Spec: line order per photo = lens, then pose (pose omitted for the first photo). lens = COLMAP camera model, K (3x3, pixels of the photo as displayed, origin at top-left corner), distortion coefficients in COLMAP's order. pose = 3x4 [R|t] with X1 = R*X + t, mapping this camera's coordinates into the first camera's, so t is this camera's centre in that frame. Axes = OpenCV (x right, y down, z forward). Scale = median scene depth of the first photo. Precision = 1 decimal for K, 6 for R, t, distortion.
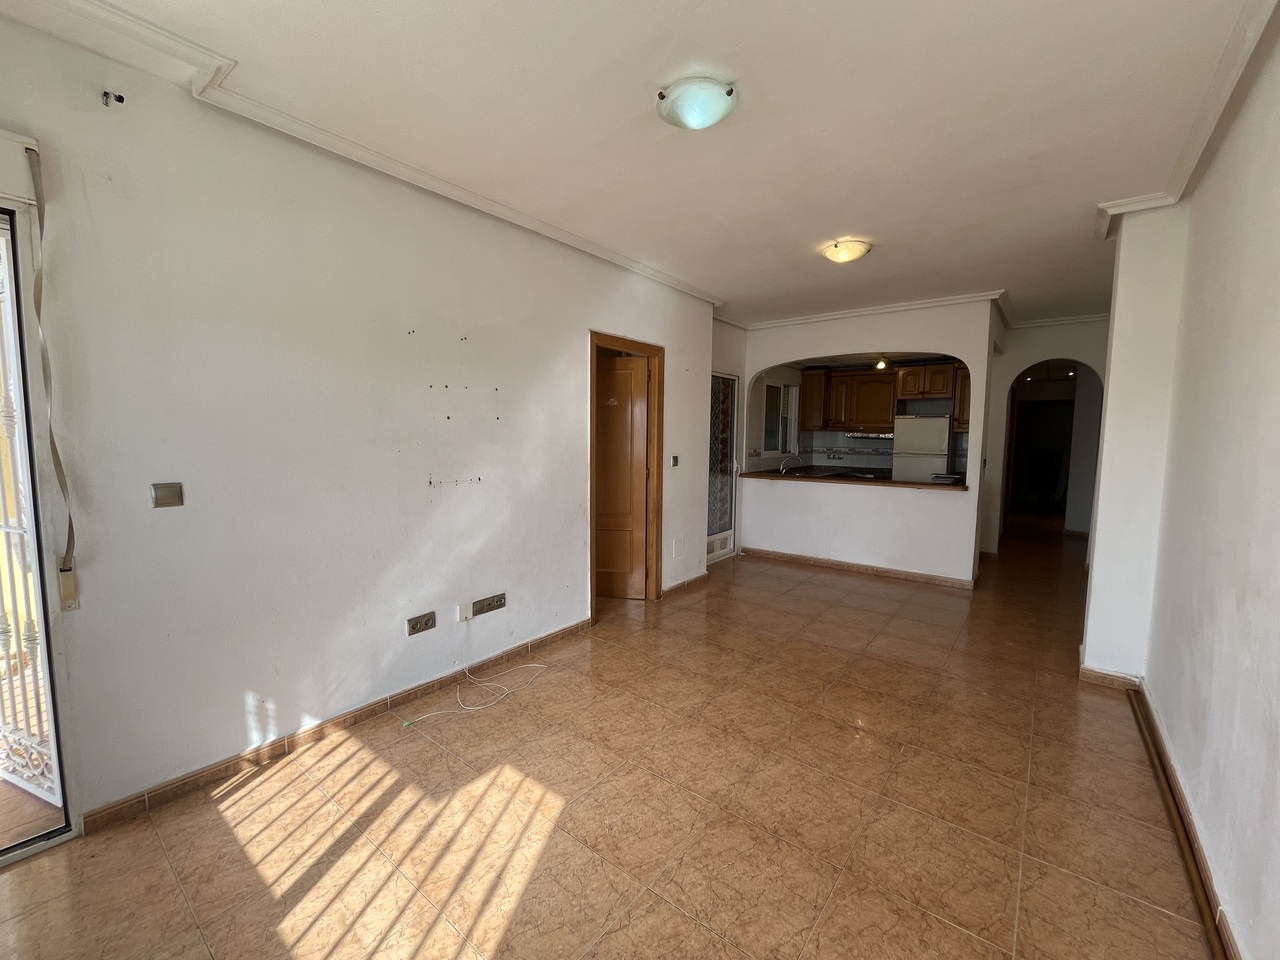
lens RADIAL K [[512.7, 0, 645.8], [0, 512.7, 477.9], [0, 0, 1]] dist [-0.003562, -0.000380]
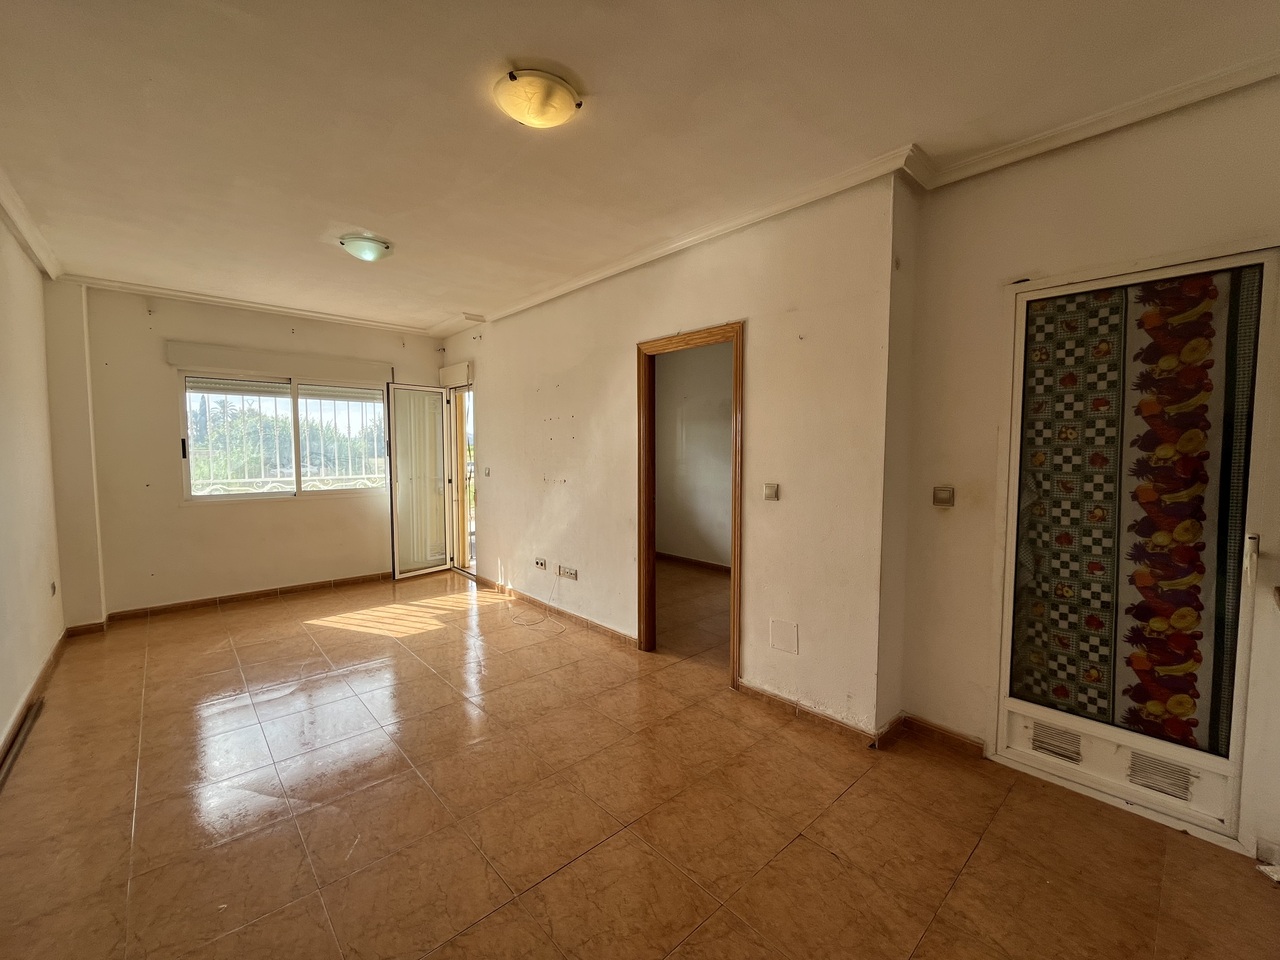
lens RADIAL K [[525.7, 0, 636.6], [0, 525.7, 480.4], [0, 0, 1]] dist [-0.003752, 0.000573]
pose [[-0.168351, 0.052348, -0.984336, 1.098771], [-0.084696, 0.994128, 0.067355, -0.119430], [0.982082, 0.094708, -0.162929, 1.458343]]
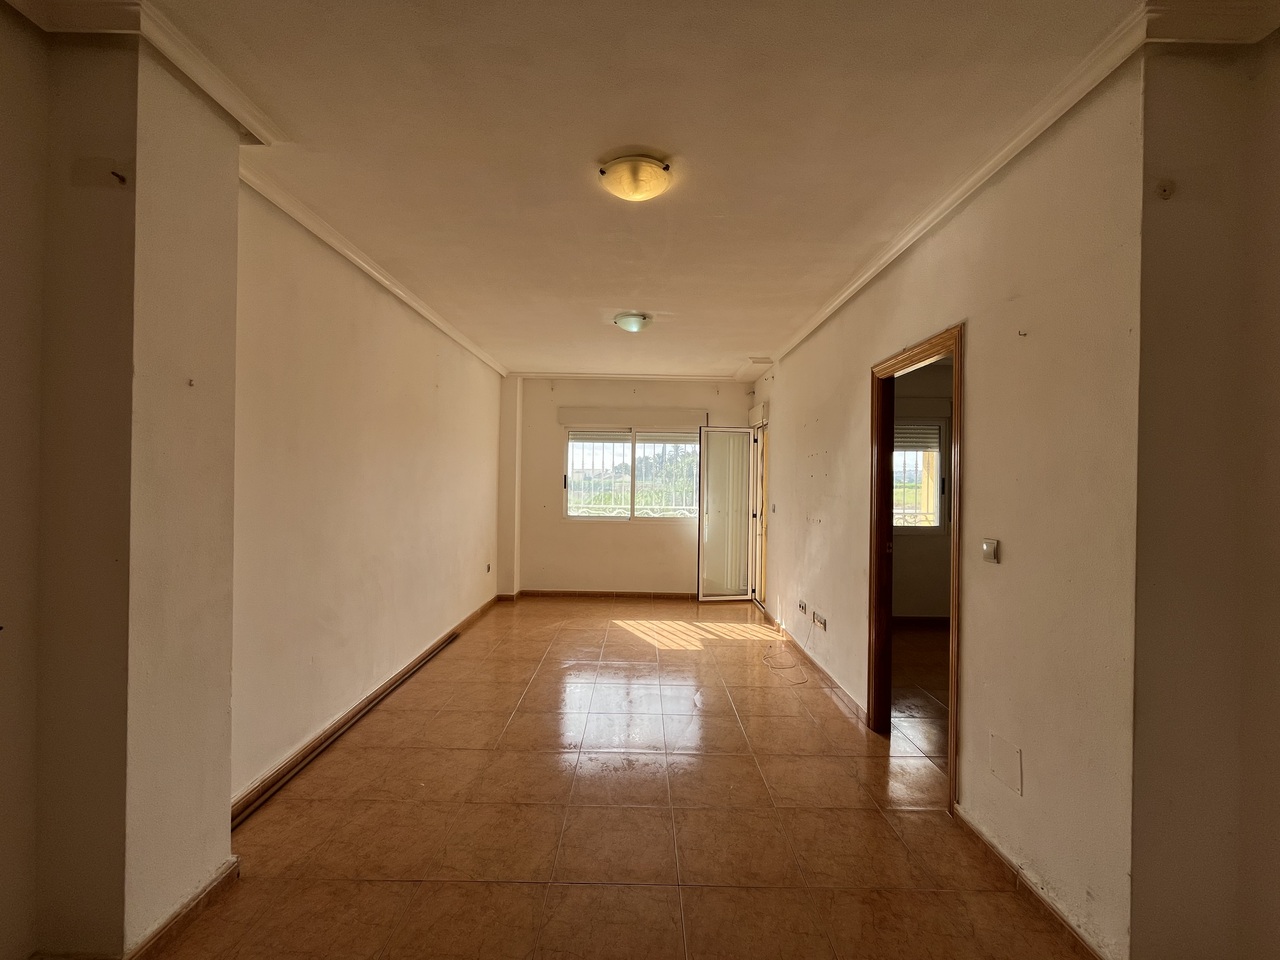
lens RADIAL K [[525.7, 0, 636.6], [0, 525.7, 480.4], [0, 0, 1]] dist [-0.003752, 0.000573]
pose [[-0.792873, -0.021045, -0.609023, 0.898103], [-0.072324, 0.995590, 0.059753, -0.154529], [0.605079, 0.091423, -0.790899, 1.807632]]
